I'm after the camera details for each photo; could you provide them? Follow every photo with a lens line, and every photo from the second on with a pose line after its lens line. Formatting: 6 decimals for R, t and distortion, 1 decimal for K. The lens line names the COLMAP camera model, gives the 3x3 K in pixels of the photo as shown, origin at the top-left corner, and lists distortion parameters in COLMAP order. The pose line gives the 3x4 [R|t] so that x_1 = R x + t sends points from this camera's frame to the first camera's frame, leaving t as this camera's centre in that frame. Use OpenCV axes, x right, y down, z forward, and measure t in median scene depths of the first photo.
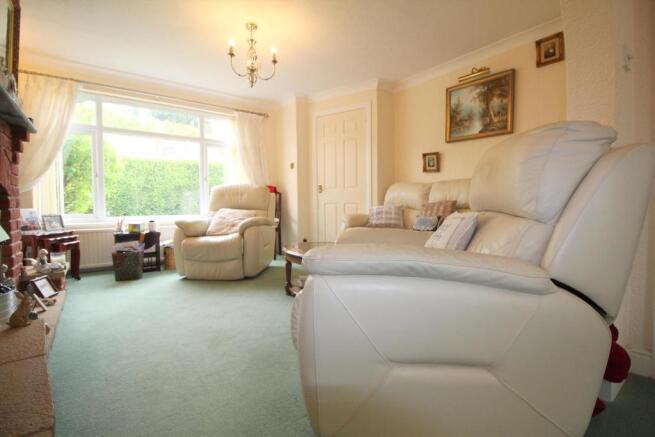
lens RADIAL K [[308.8, 0, 325.5], [0, 308.8, 219.5], [0, 0, 1]] dist [-0.002551, -0.001962]
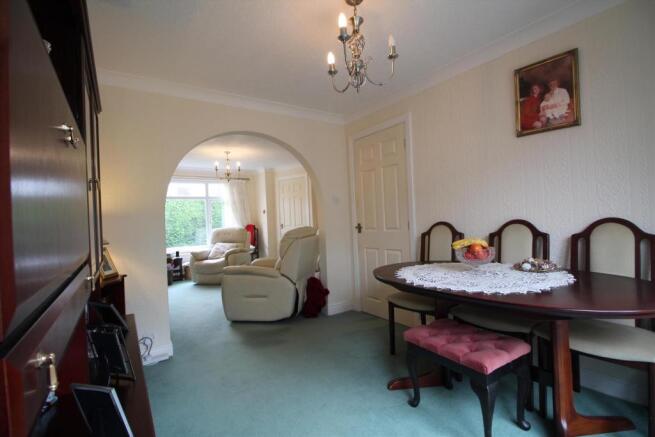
lens RADIAL K [[308.8, 0, 331.1], [0, 308.8, 220.6], [0, 0, 1]] dist [-0.002551, -0.001962]
pose [[0.998825, -0.032323, -0.036106, 0.330337], [0.030874, 0.998723, -0.039983, -0.065365], [0.037352, 0.038822, 0.998548, -0.634537]]
